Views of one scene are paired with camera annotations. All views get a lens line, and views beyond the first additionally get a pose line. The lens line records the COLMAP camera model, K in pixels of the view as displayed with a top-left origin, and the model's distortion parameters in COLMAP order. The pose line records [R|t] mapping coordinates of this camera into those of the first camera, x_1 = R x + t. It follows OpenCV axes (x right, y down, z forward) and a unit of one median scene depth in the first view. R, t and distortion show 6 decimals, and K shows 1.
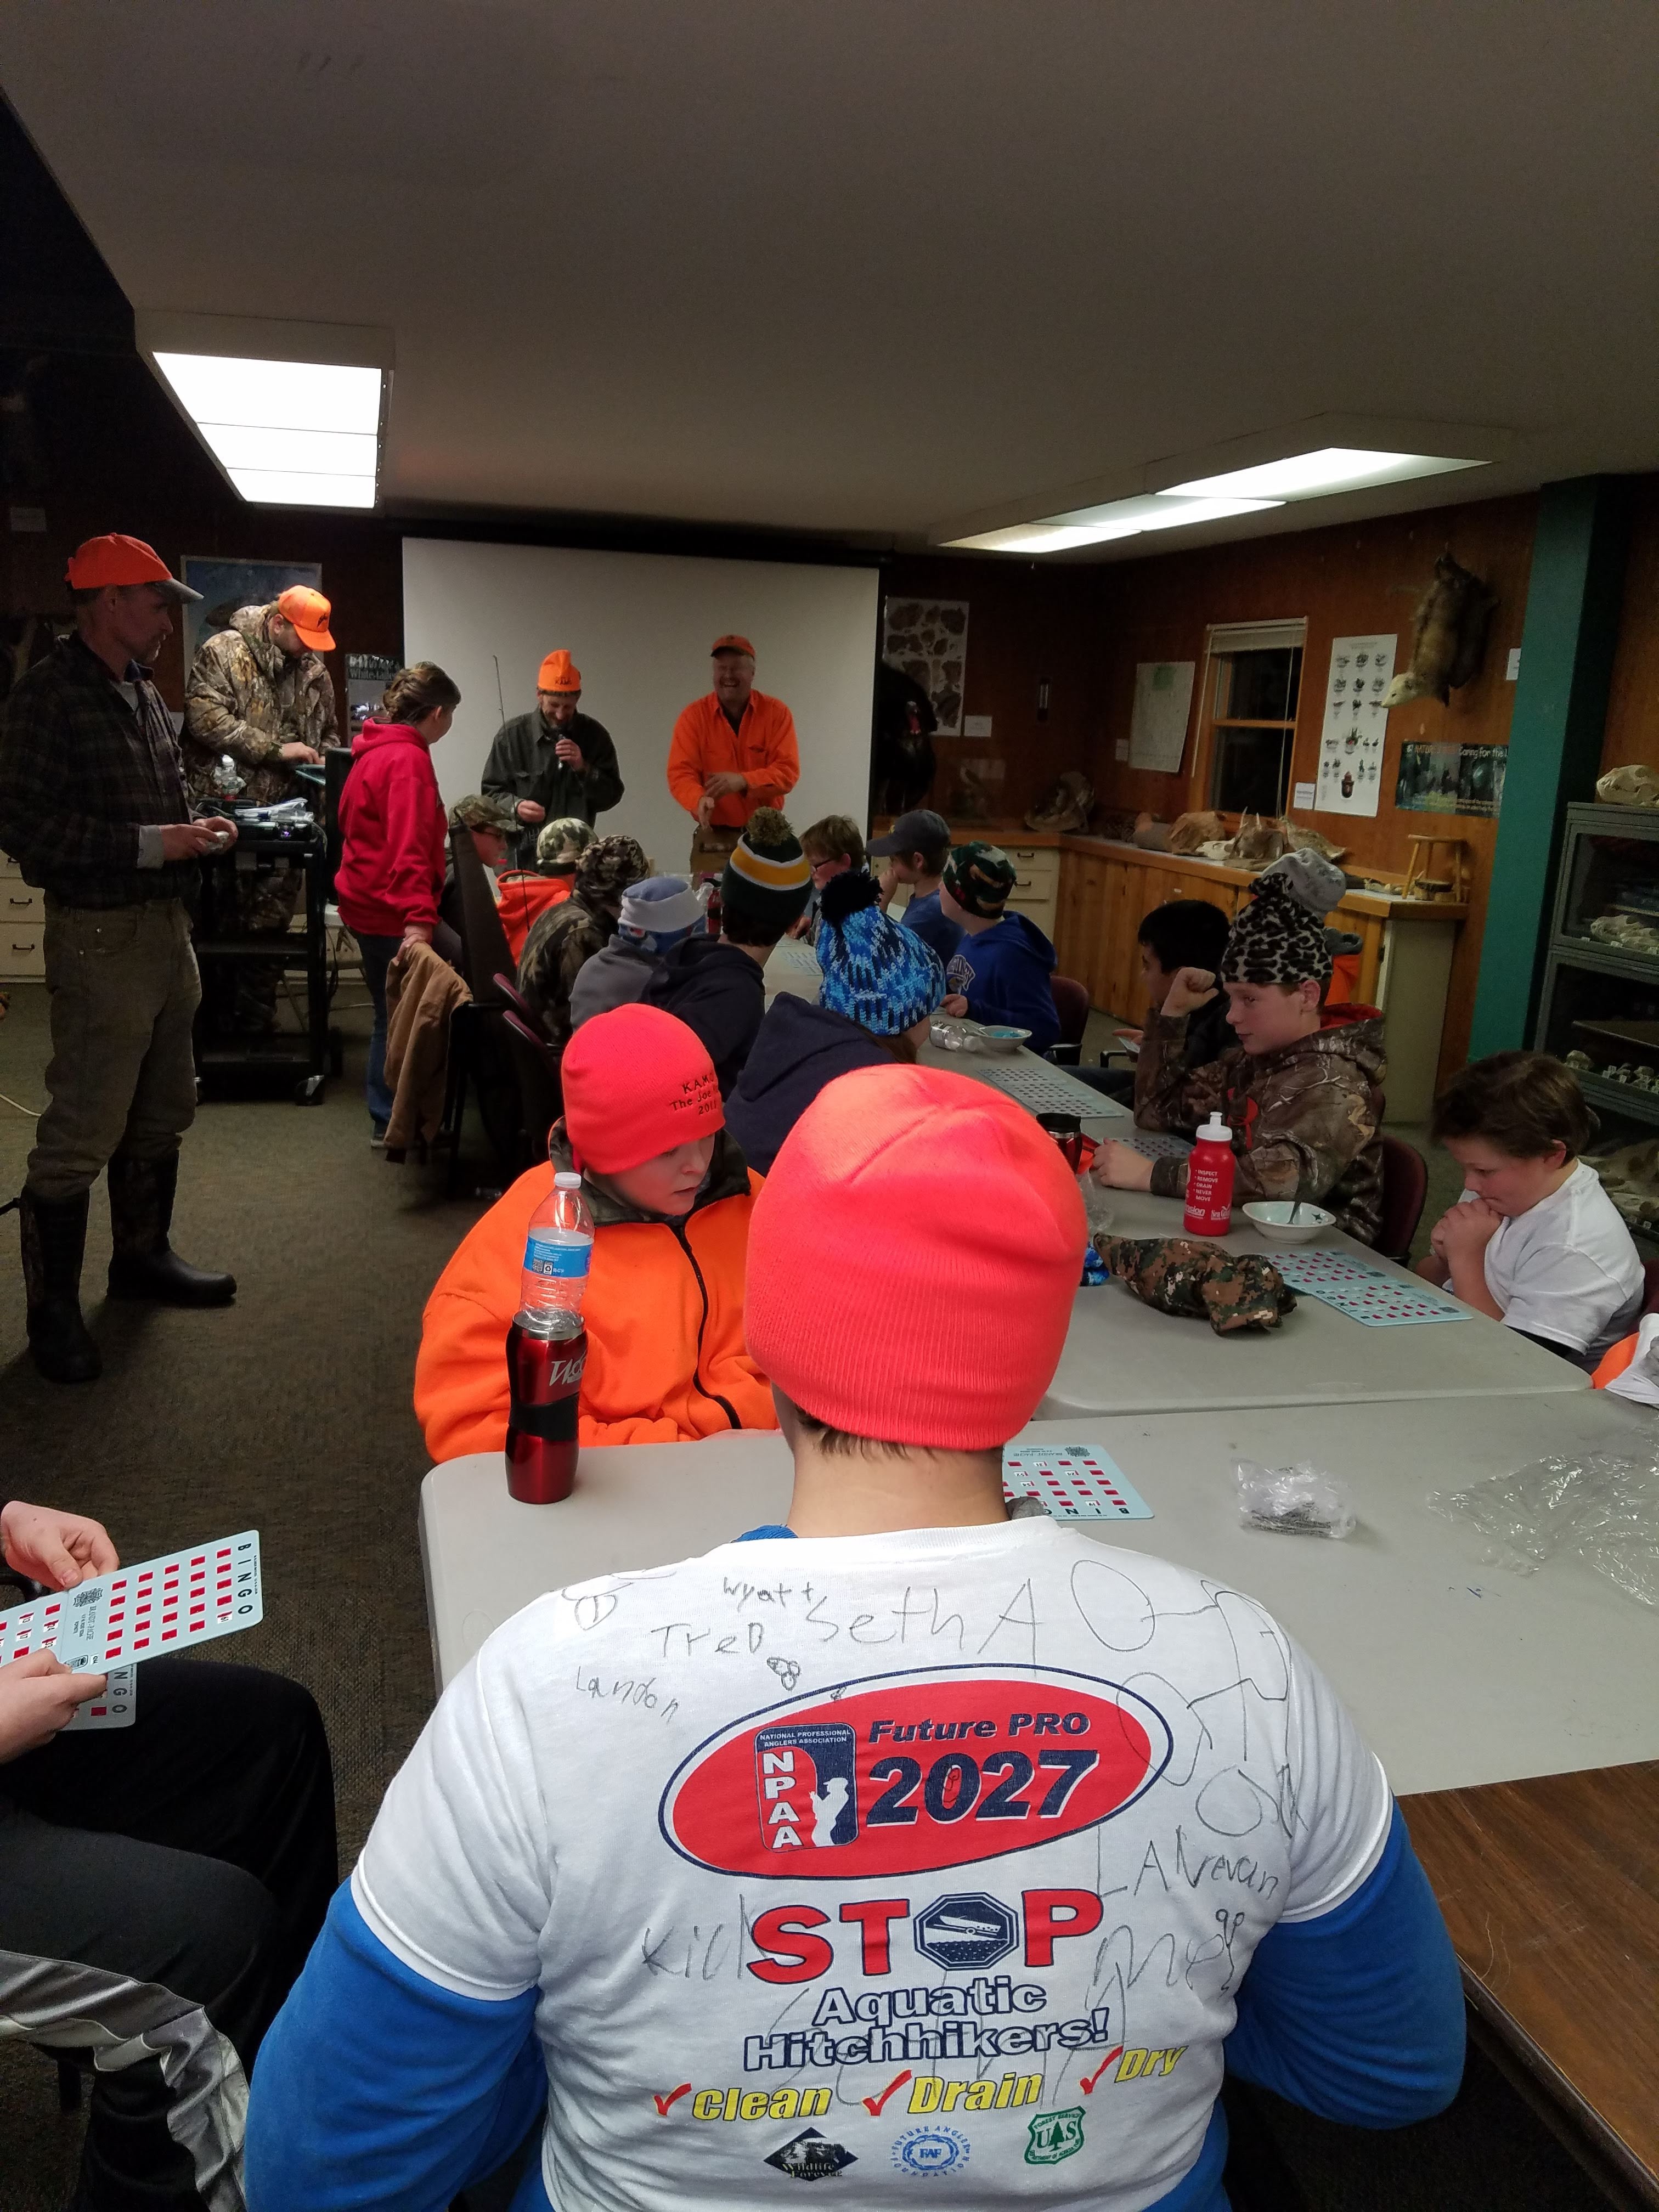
lens RADIAL K [[1664.3, 0, 829.5], [0, 1664.3, 1106.0], [0, 0, 1]] dist [-0.033677, -0.040722]
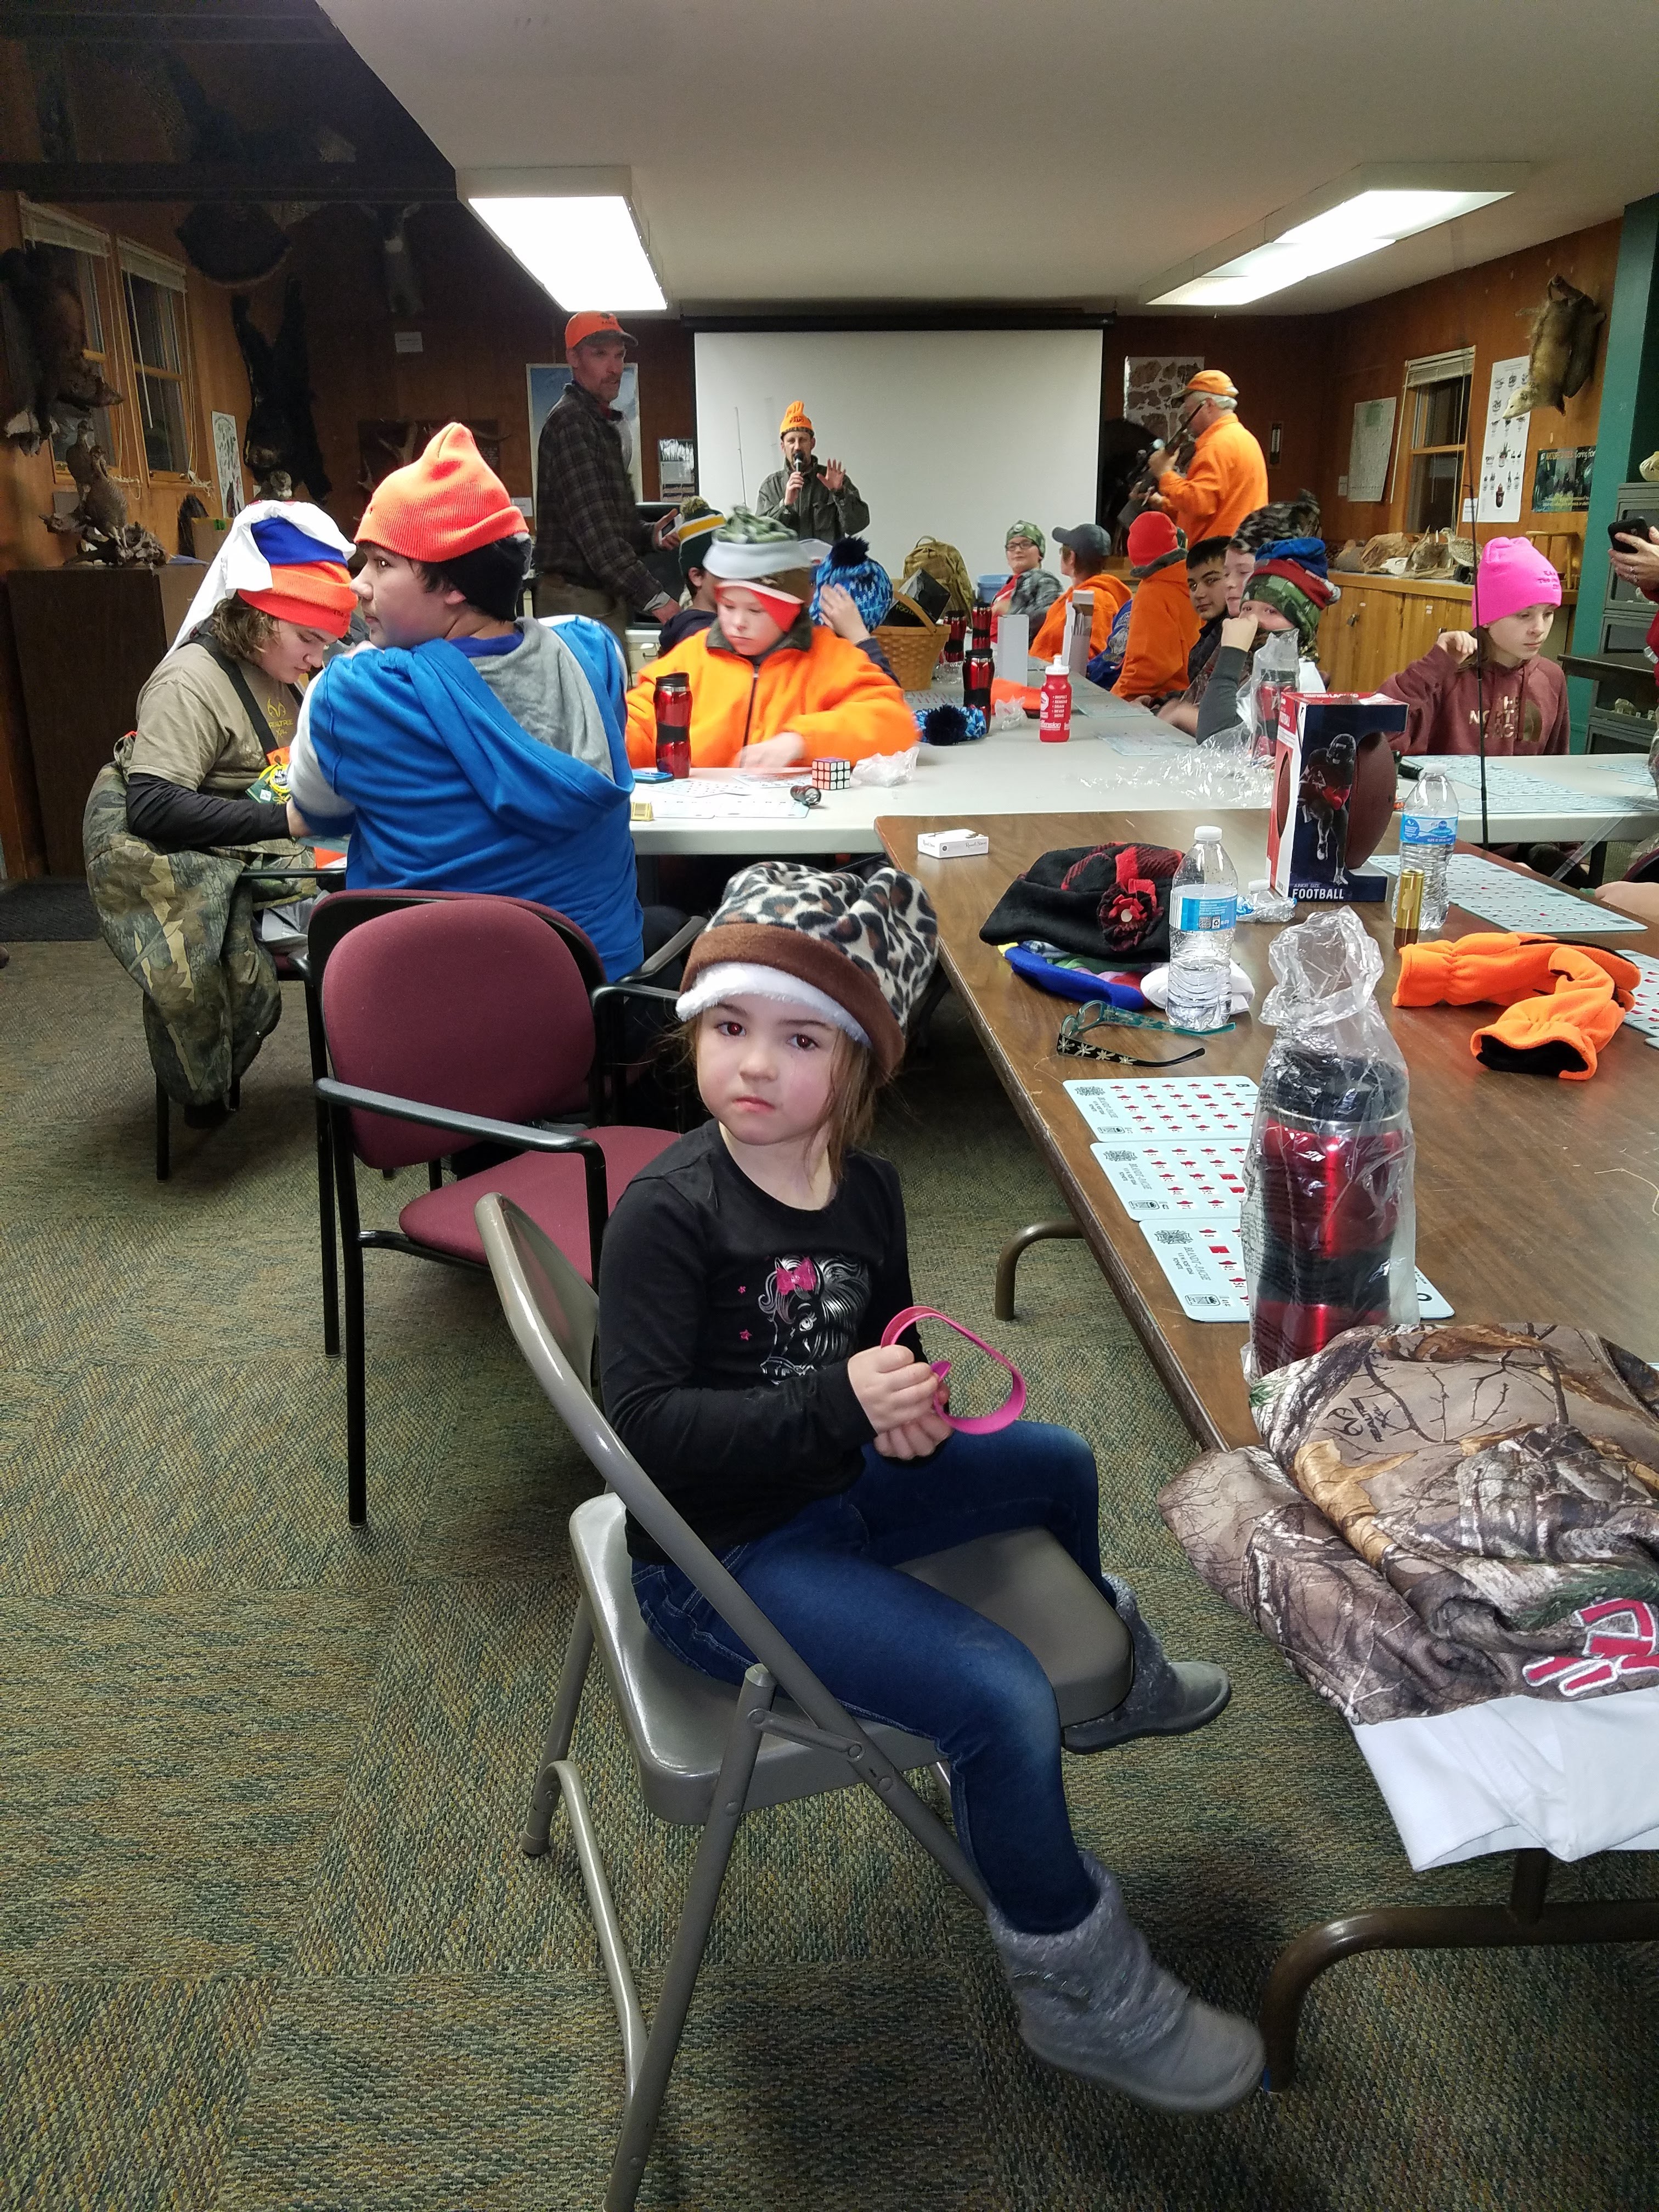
lens RADIAL K [[1664.3, 0, 829.5], [0, 1664.3, 1106.0], [0, 0, 1]] dist [-0.033677, -0.040722]
pose [[0.973773, 0.021478, -0.226505, 0.126039], [0.003155, 0.994164, 0.107833, 0.091850], [0.227499, -0.105720, 0.968023, -0.213709]]
